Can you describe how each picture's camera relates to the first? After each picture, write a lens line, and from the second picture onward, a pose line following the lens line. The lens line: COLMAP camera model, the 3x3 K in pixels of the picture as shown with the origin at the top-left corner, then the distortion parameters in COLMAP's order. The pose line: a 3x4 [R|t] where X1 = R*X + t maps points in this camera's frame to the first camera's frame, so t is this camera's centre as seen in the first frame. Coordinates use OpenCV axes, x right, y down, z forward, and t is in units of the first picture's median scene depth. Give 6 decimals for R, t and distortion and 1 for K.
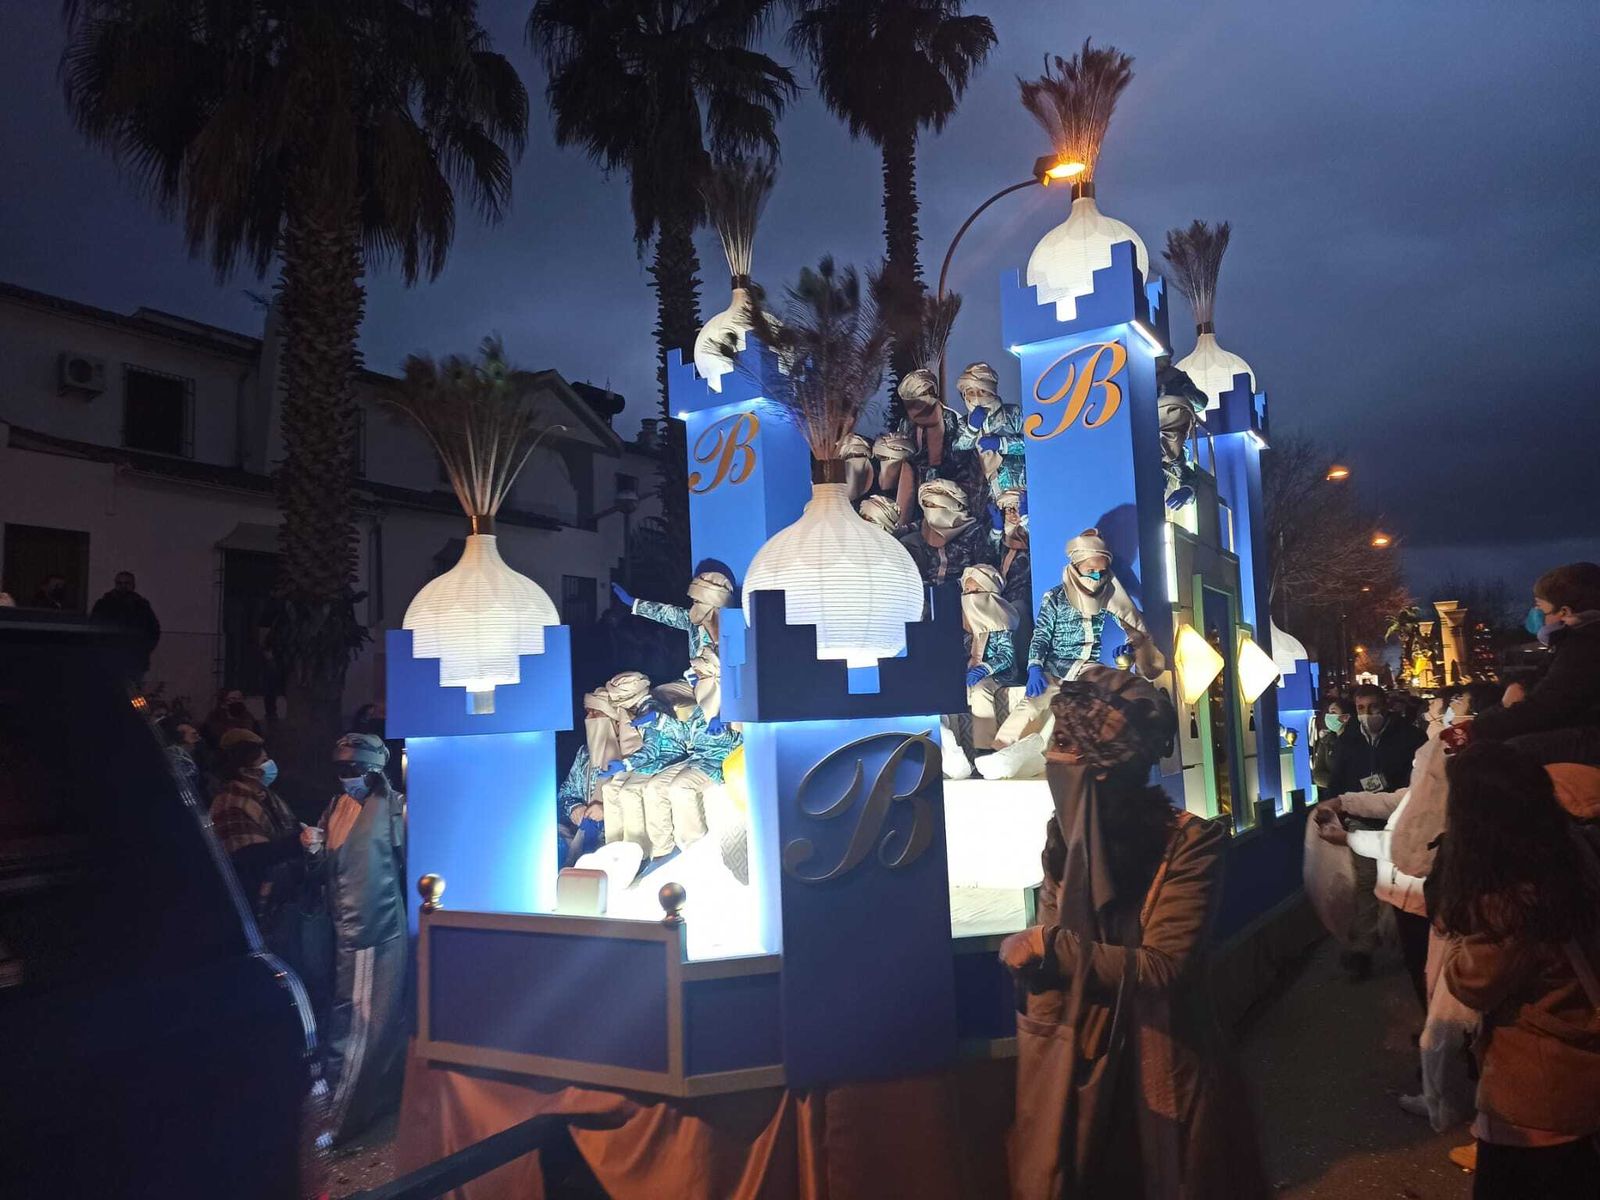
lens RADIAL K [[1166.2, 0, 794.6], [0, 1166.2, 609.7], [0, 0, 1]] dist [0.055220, -0.036672]
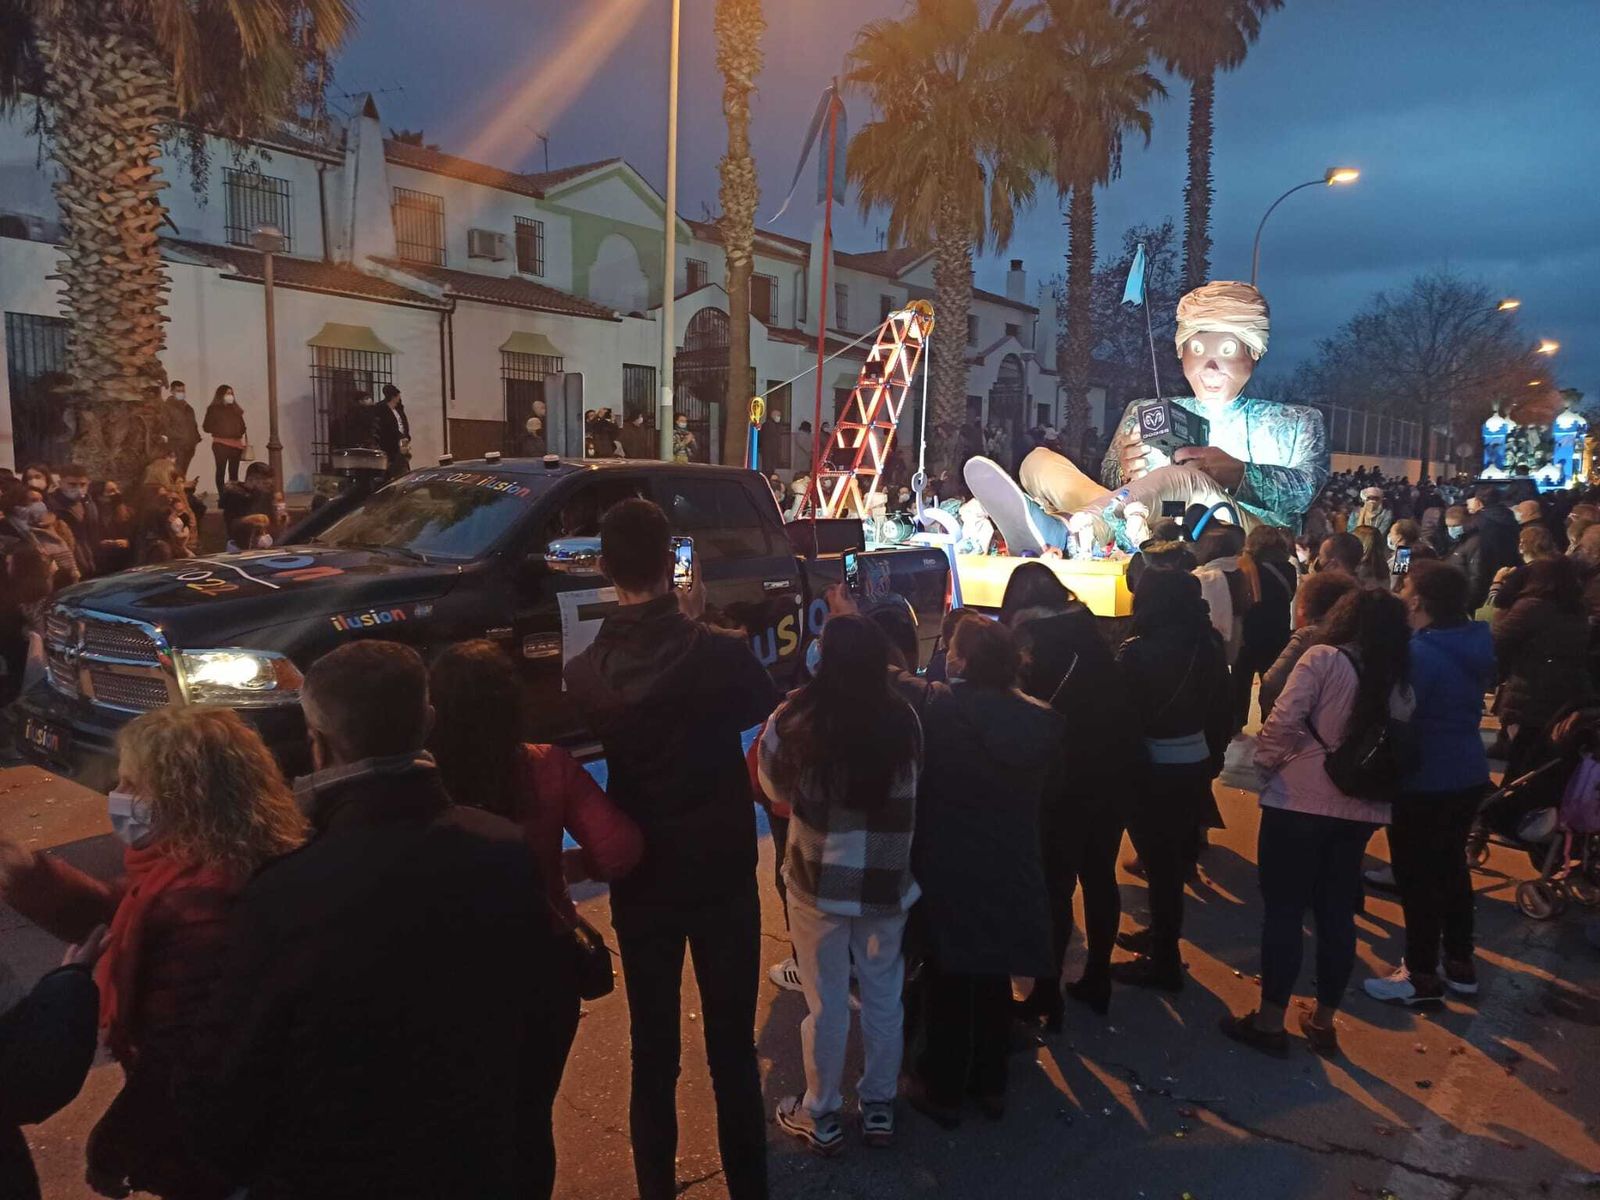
lens RADIAL K [[1166.2, 0, 805.0], [0, 1166.2, 595.8], [0, 0, 1]] dist [0.055220, -0.036672]
pose [[0.994155, 0.045435, -0.097941, -0.400682], [-0.026363, 0.981838, 0.187882, -0.087710], [0.104698, -0.184202, 0.977296, -0.994357]]
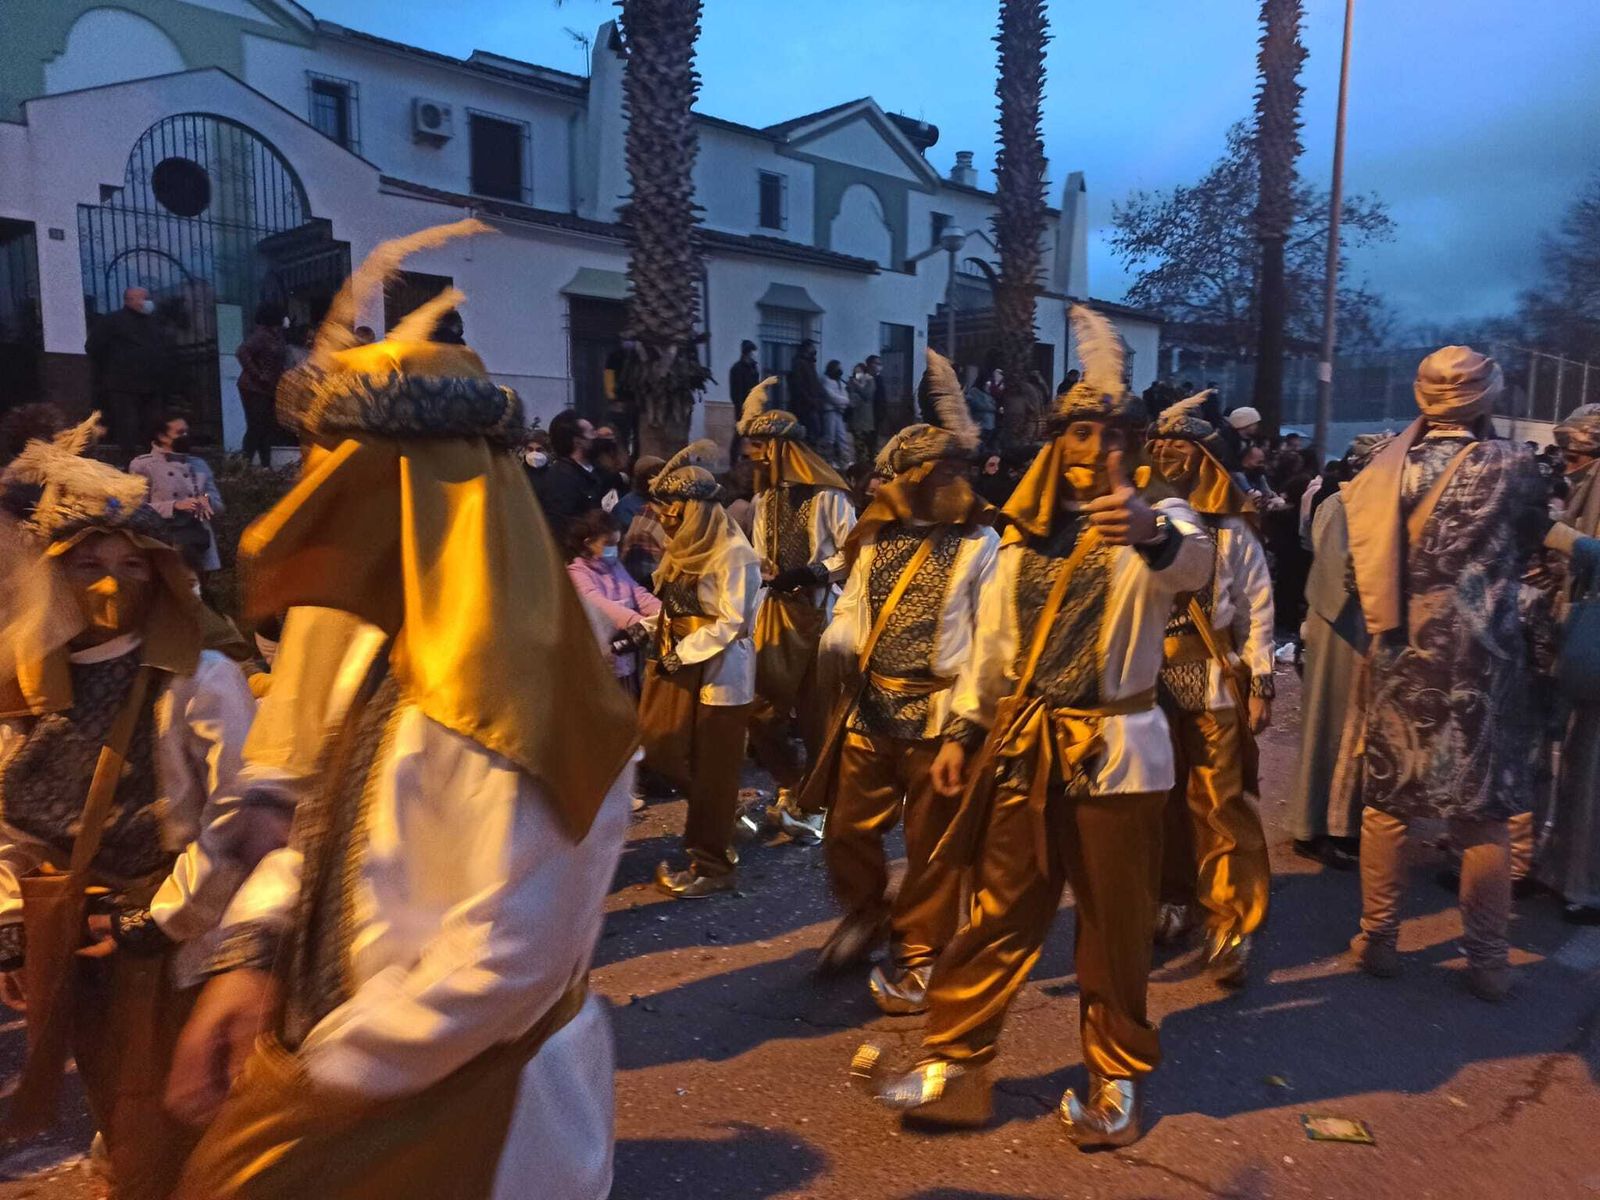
lens RADIAL K [[1166.2, 0, 796.2], [0, 1166.2, 608.4], [0, 0, 1]] dist [0.055220, -0.036672]
pose [[0.970959, 0.047716, -0.234440, -0.045294], [0.000044, 0.979875, 0.199615, 0.014565], [0.239247, -0.193828, 0.951416, 0.026532]]
